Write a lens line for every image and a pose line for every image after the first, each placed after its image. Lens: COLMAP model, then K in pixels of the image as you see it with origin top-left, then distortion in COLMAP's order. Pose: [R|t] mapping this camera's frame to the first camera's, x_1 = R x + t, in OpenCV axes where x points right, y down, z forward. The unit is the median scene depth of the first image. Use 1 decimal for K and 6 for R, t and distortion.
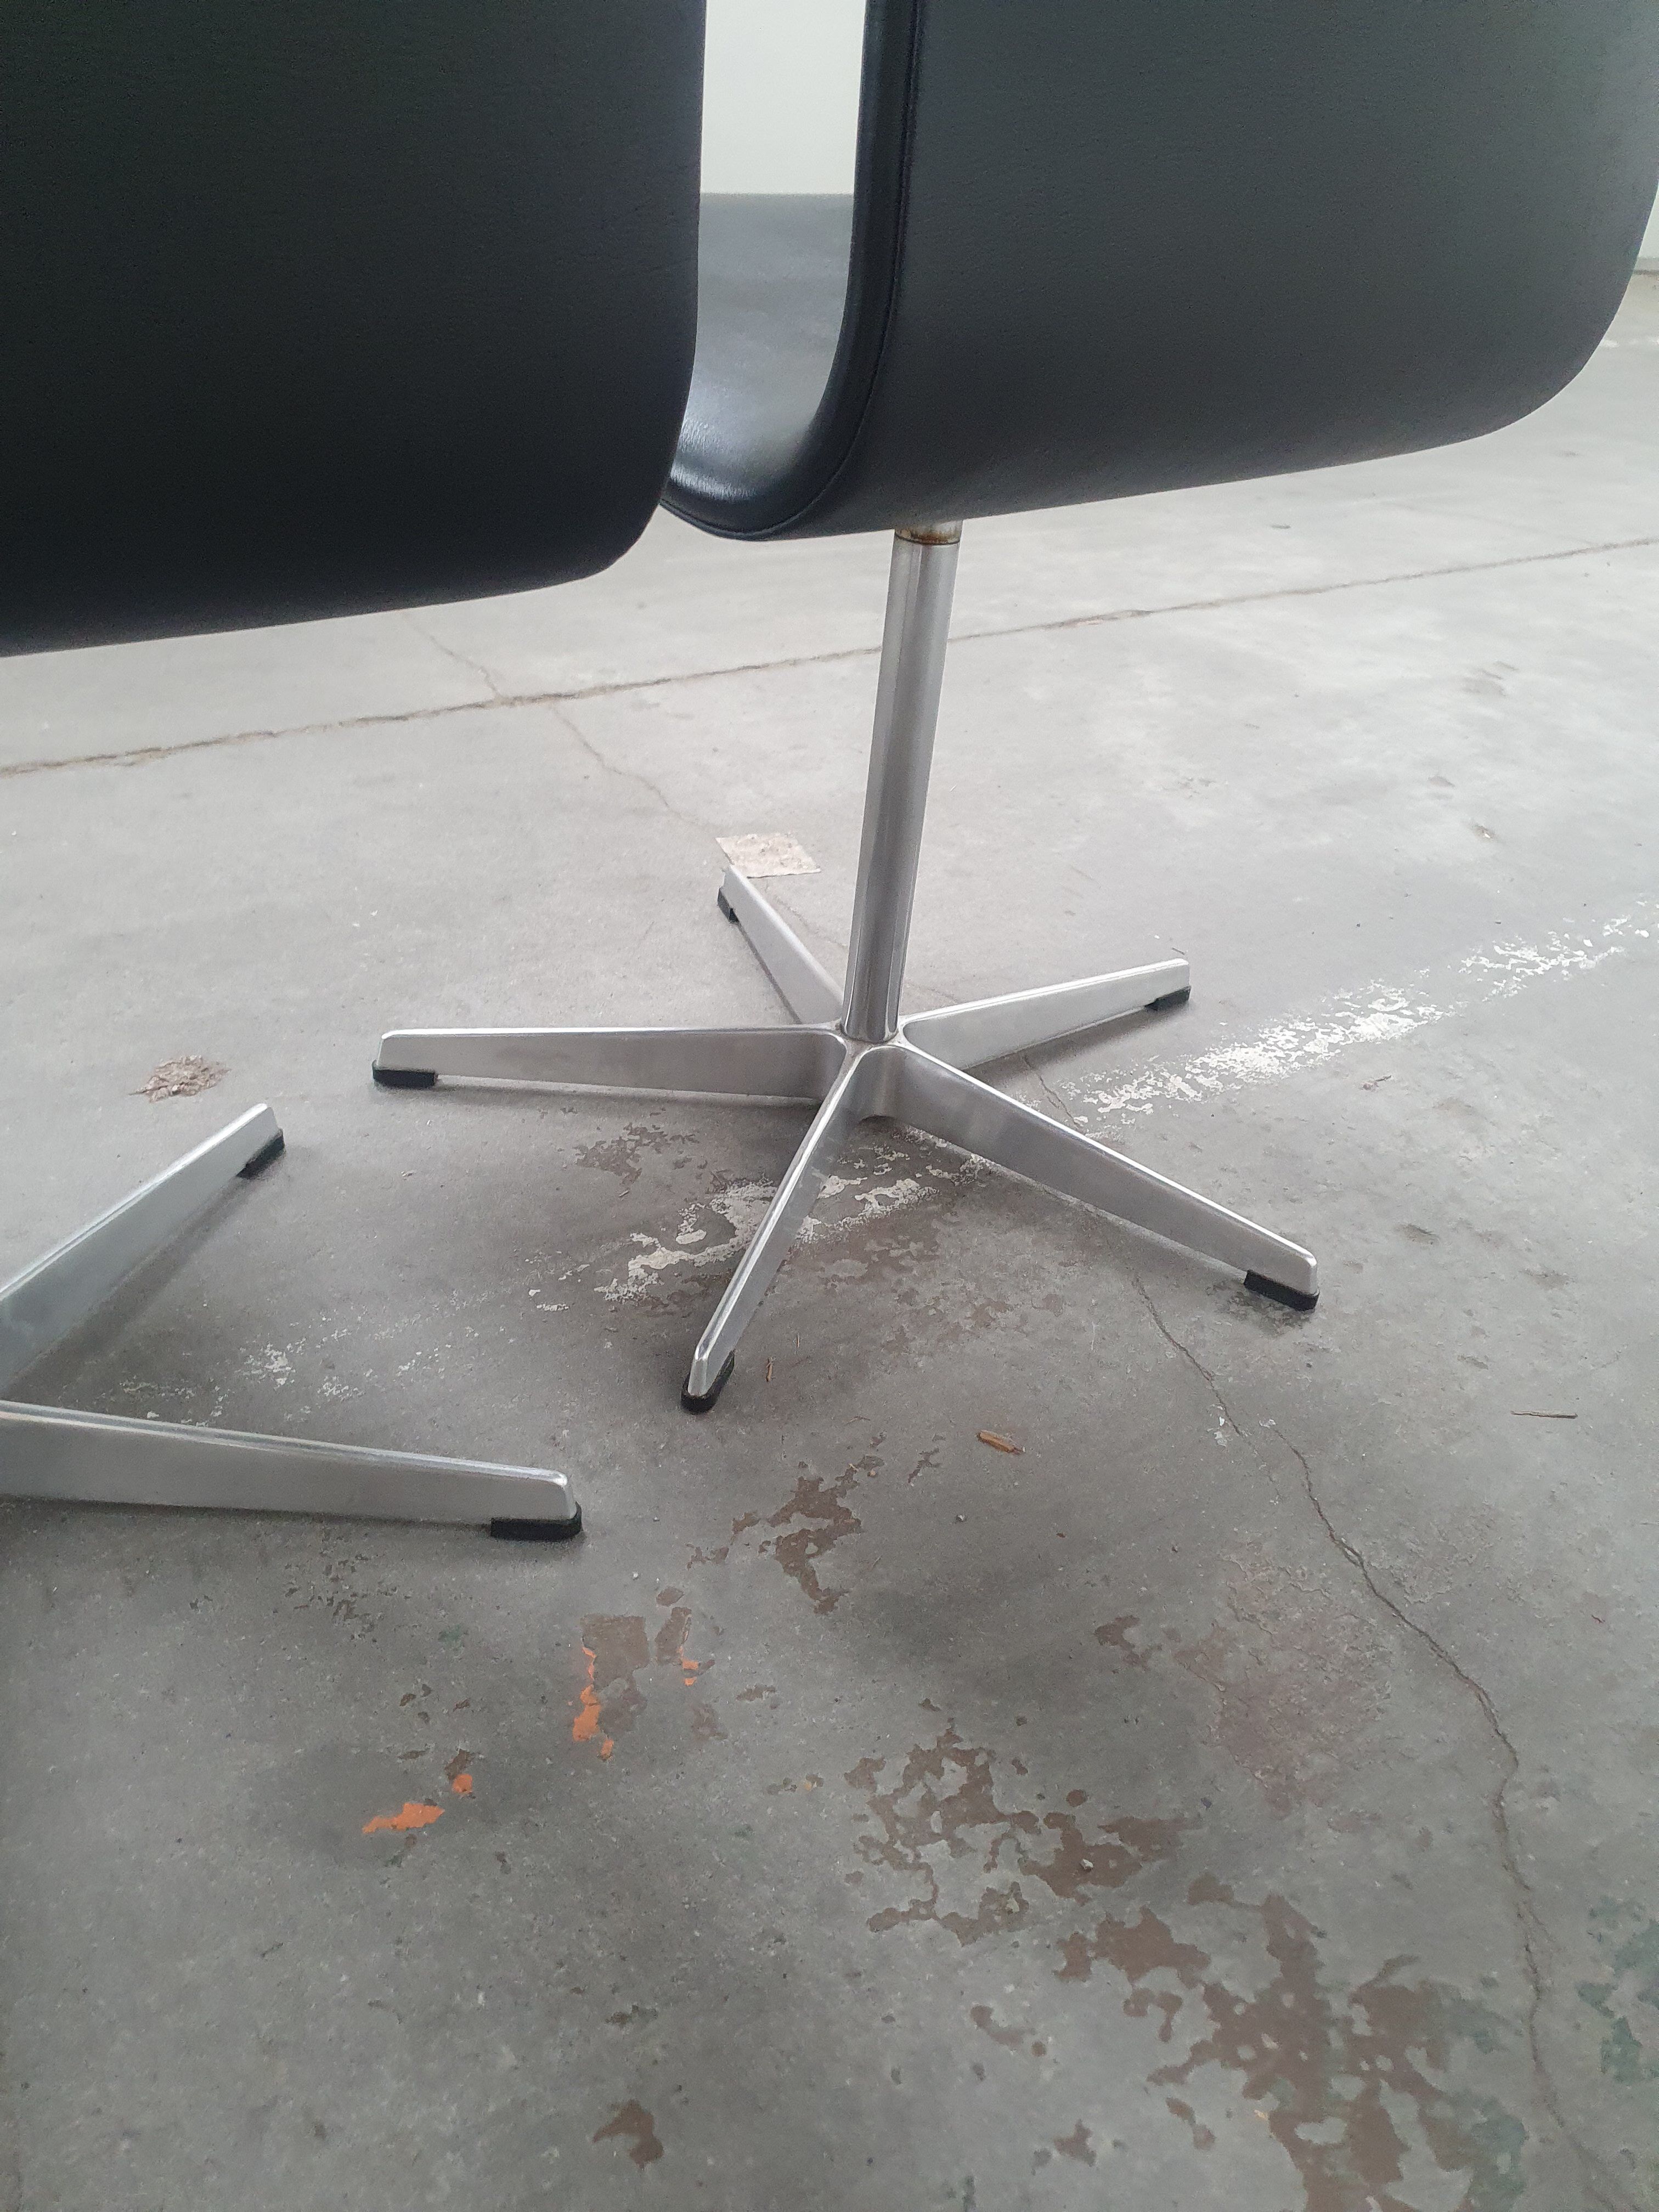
lens RADIAL K [[1725.8, 0, 820.7], [0, 1725.8, 1117.0], [0, 0, 1]] dist [0.005474, 0.011889]
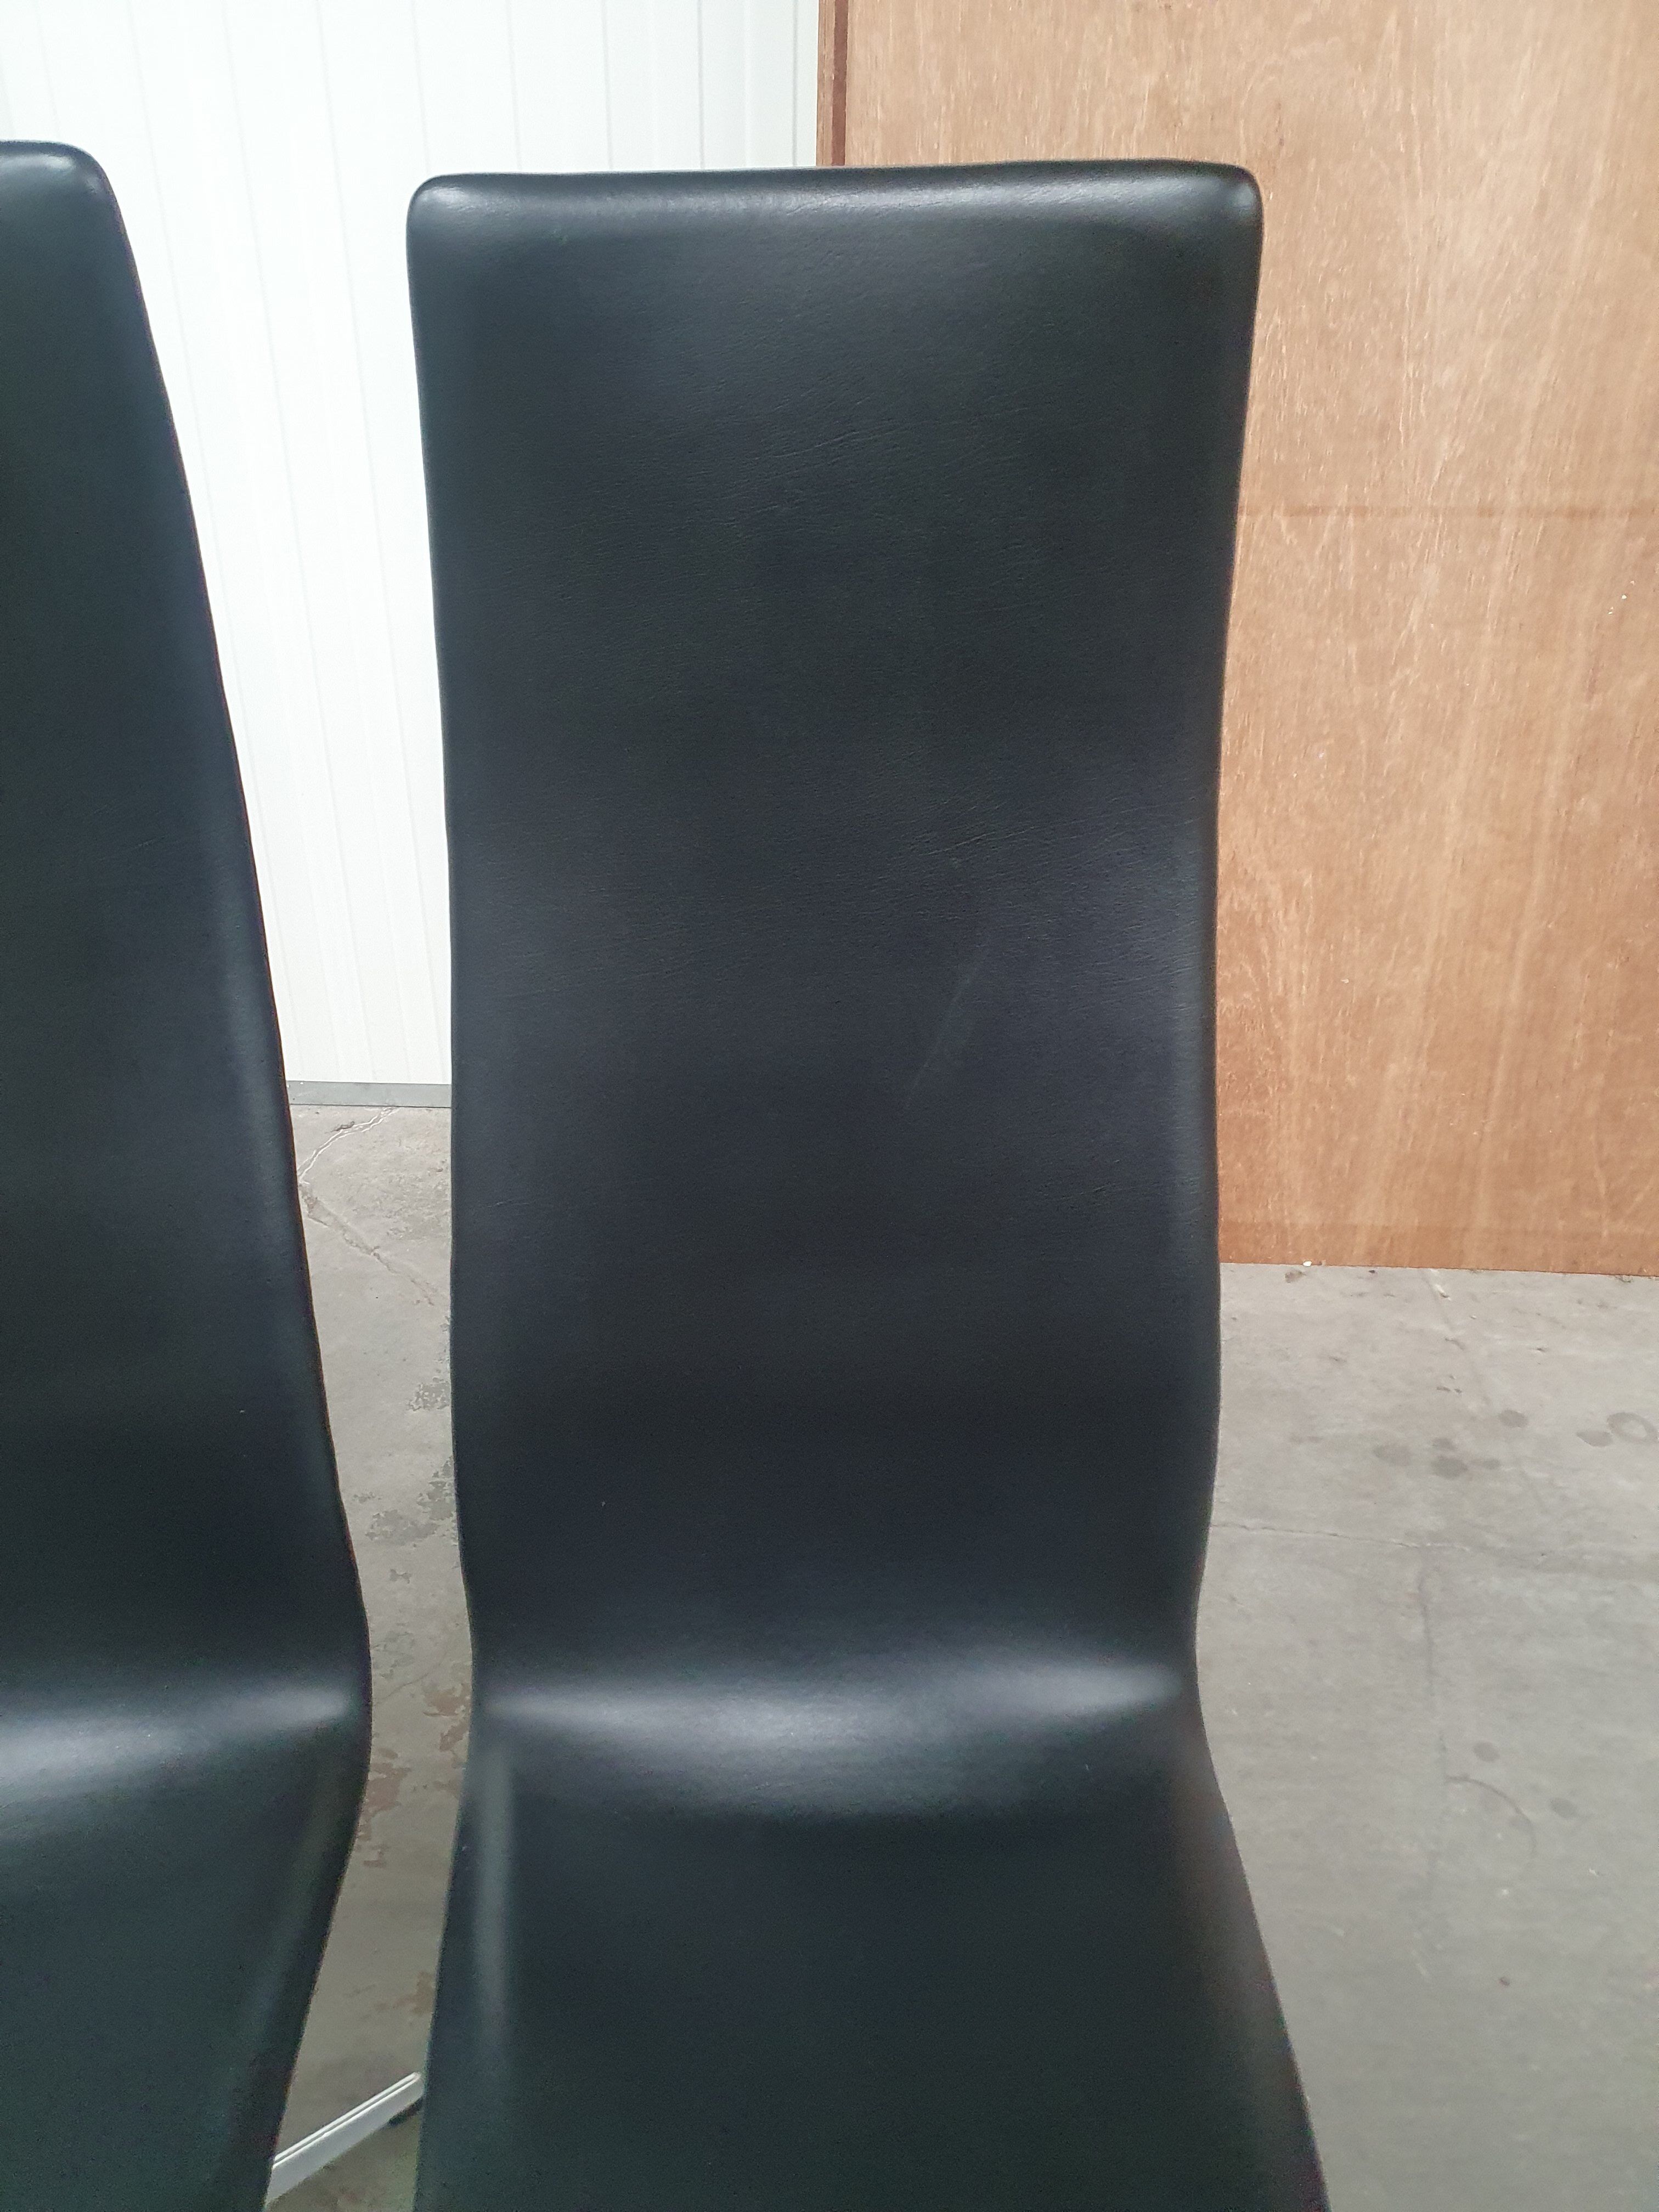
lens RADIAL K [[1725.8, 0, 783.9], [0, 1725.8, 1110.9], [0, 0, 1]] dist [0.005474, 0.011889]
pose [[-0.807739, -0.379630, 0.451042, -0.669606], [0.252166, 0.469075, 0.846393, -1.441126], [-0.532889, 0.797402, -0.283160, 0.472917]]
